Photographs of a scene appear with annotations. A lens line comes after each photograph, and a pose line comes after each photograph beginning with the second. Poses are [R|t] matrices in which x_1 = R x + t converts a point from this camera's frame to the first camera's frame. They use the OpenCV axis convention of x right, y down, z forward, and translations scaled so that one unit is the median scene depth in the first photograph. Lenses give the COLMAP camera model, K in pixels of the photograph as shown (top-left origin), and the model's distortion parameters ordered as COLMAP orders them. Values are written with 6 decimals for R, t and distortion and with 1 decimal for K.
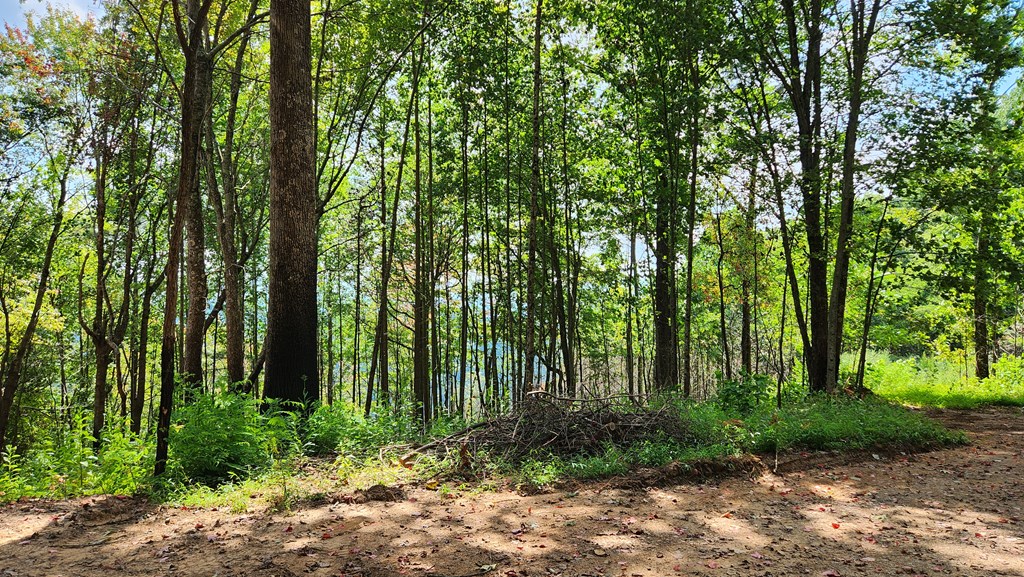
lens RADIAL K [[727.3, 0, 515.4], [0, 727.3, 292.3], [0, 0, 1]] dist [0.134119, -0.112139]
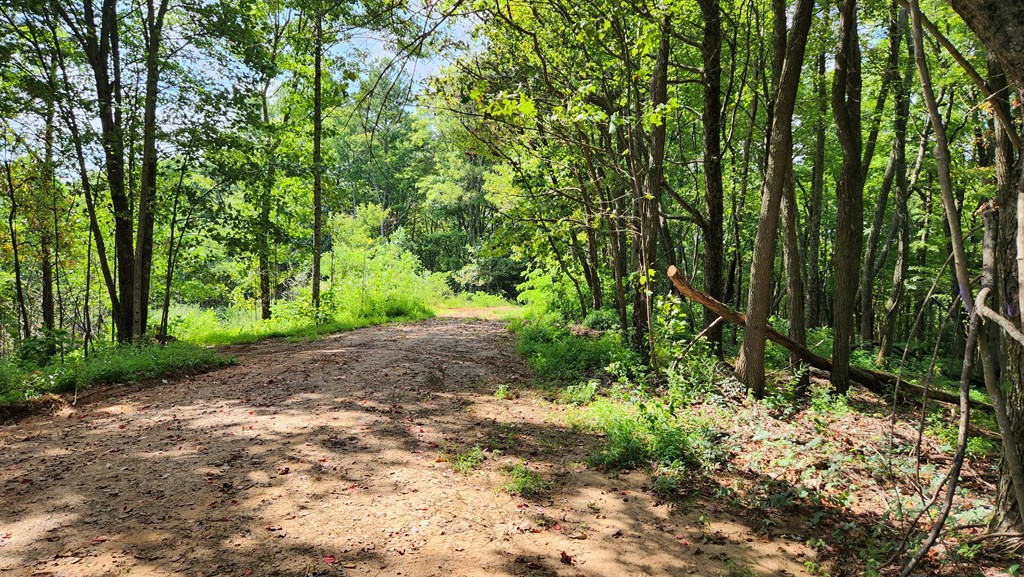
lens RADIAL K [[727.3, 0, 515.4], [0, 727.3, 292.3], [0, 0, 1]] dist [0.134119, -0.112139]
pose [[0.653739, -0.042201, 0.755543, -0.027400], [-0.000569, 0.998416, 0.056259, -0.000167], [-0.756720, -0.037209, 0.652679, -0.096661]]
